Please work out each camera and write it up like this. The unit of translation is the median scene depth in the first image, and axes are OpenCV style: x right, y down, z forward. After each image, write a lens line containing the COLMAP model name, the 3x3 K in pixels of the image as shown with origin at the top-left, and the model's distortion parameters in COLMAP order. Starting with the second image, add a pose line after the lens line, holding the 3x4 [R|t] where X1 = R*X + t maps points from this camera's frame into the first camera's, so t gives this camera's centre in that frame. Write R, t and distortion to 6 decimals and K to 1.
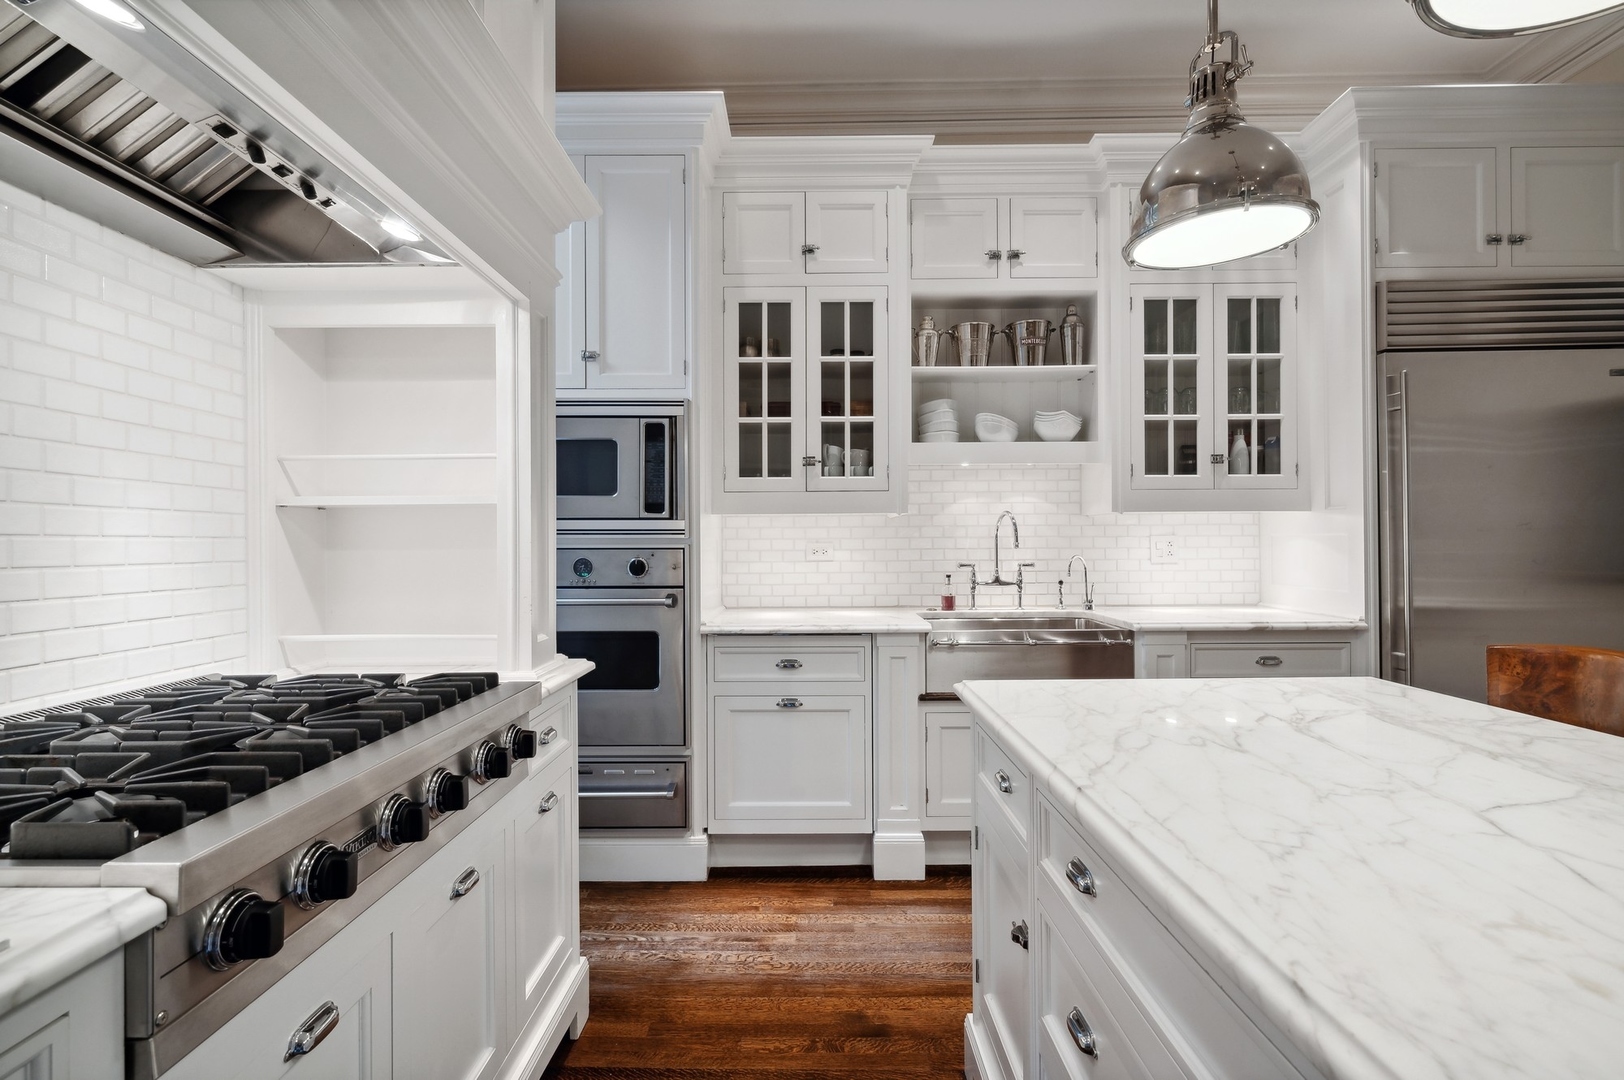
lens RADIAL K [[782.2, 0, 811.8], [0, 782.2, 536.1], [0, 0, 1]] dist [0.006116, 0.000800]
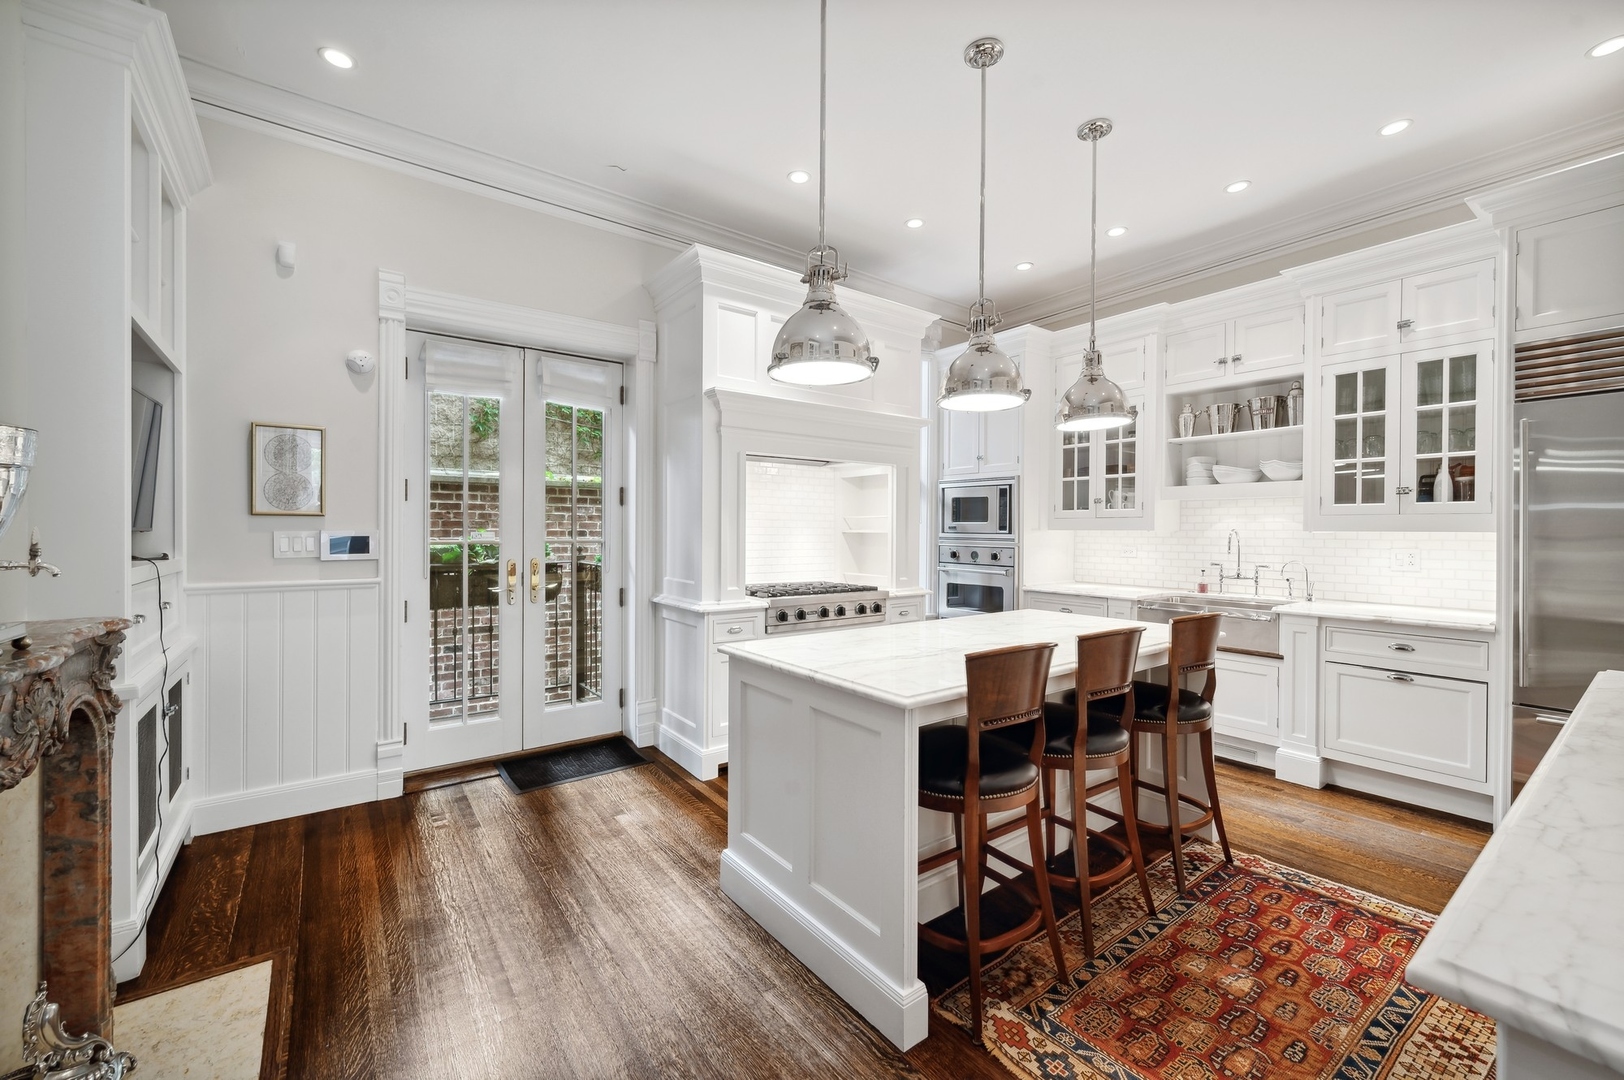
lens RADIAL K [[647.8, 0, 804.7], [0, 647.8, 533.0], [0, 0, 1]] dist [-0.000473, -0.000024]
pose [[0.600194, 0.011312, -0.799775, 0.771213], [-0.004992, 0.999933, 0.010396, -0.034533], [0.799839, -0.002247, 0.600210, -0.413865]]
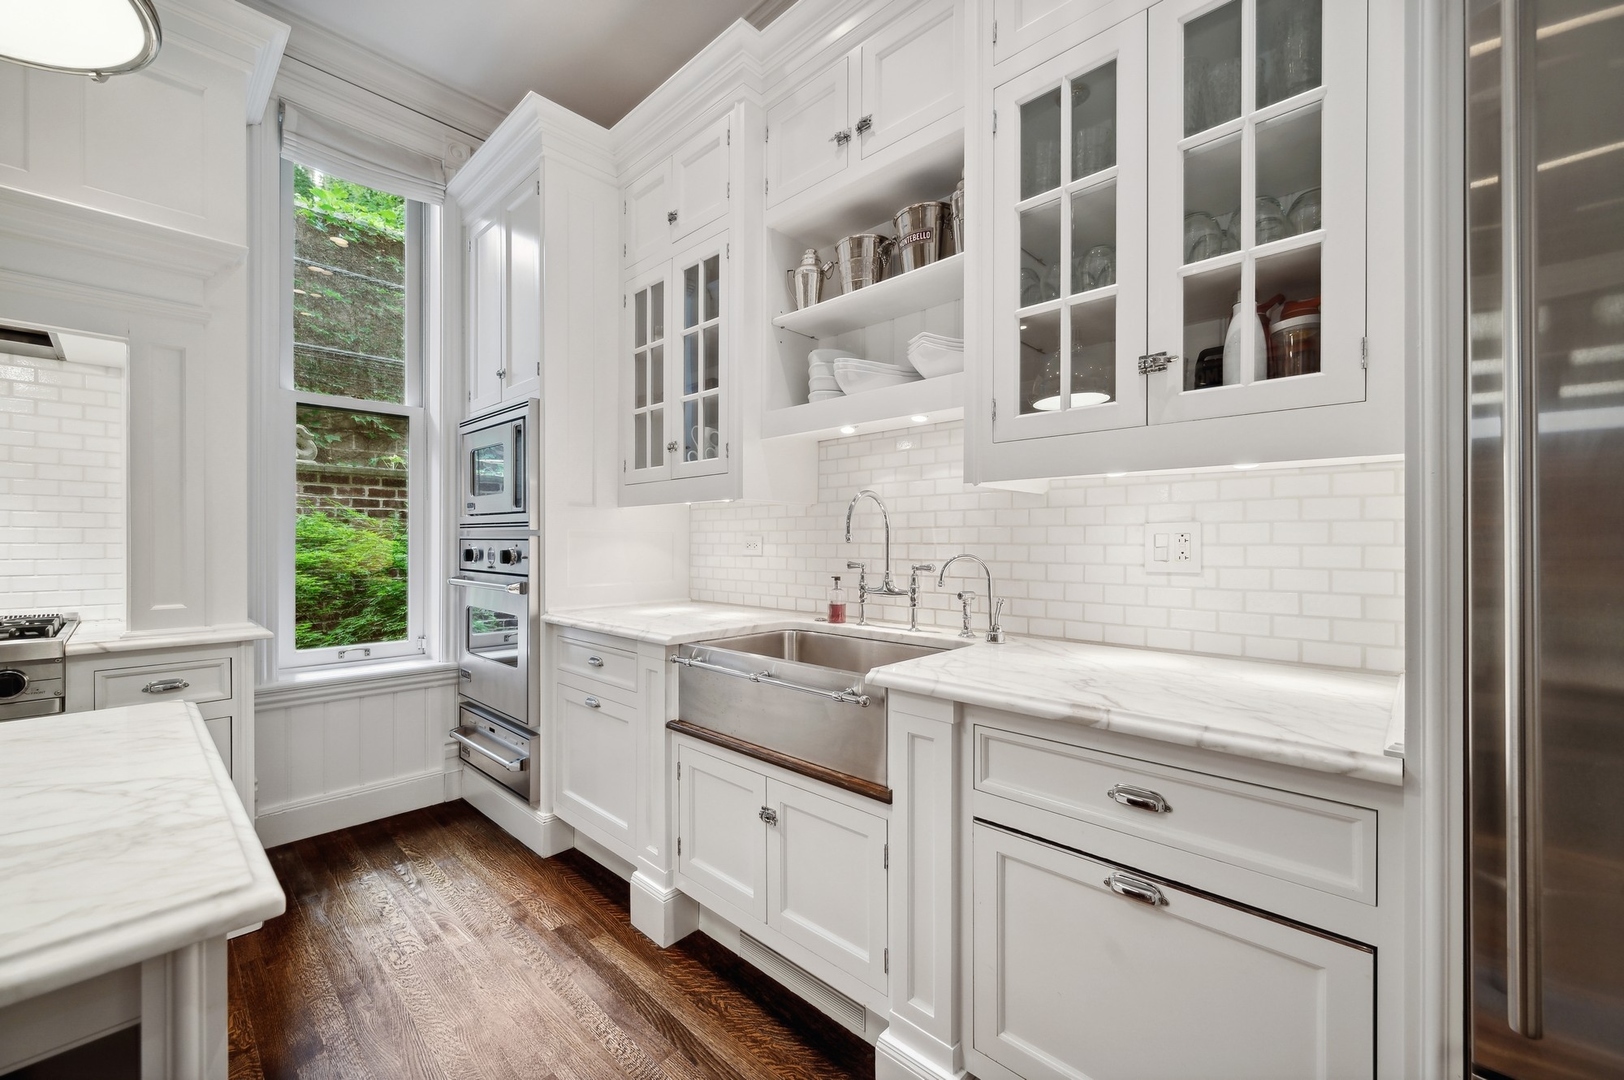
lens RADIAL K [[647.8, 0, 803.6], [0, 647.8, 541.6], [0, 0, 1]] dist [-0.000473, -0.000024]
pose [[0.724673, 0.006472, -0.689063, 0.633513], [-0.001278, 0.999967, 0.008048, 0.010340], [0.689092, -0.004952, 0.724657, 0.549849]]
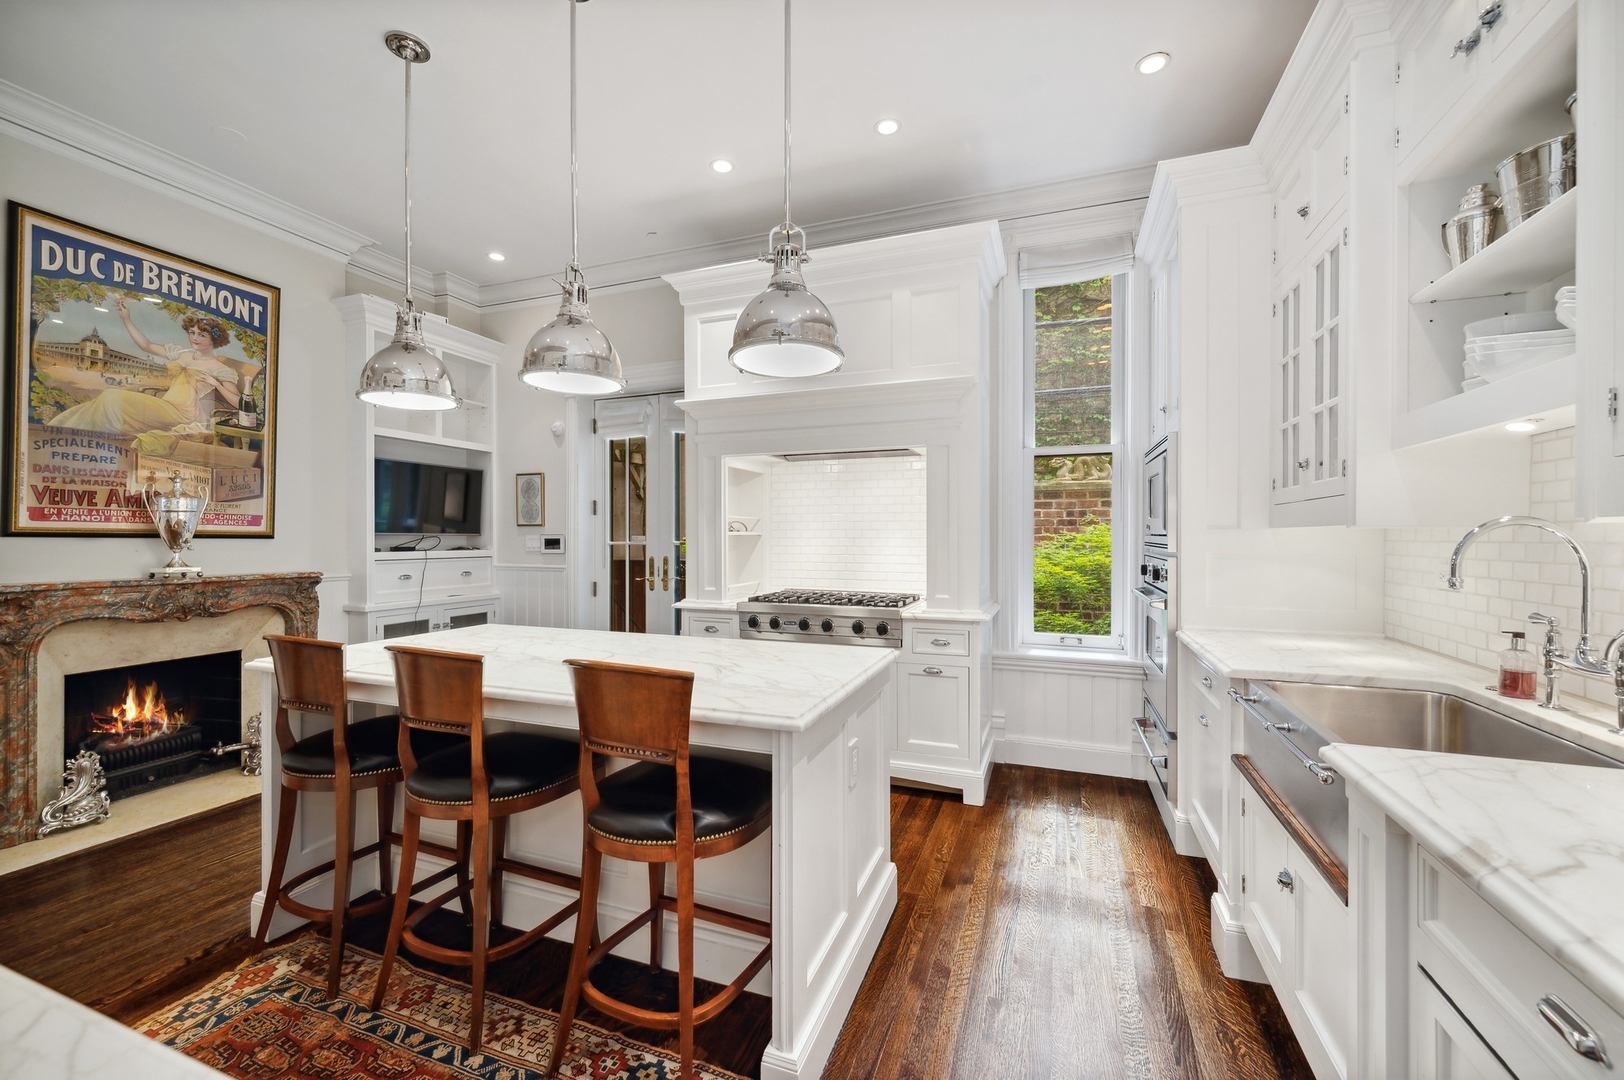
lens RADIAL K [[647.8, 0, 815.1], [0, 647.8, 537.8], [0, 0, 1]] dist [-0.000473, -0.000024]
pose [[-0.350184, 0.009819, -0.936629, 0.826515], [0.006772, 0.999945, 0.007950, -0.025666], [0.936656, -0.003559, -0.350232, 0.746976]]
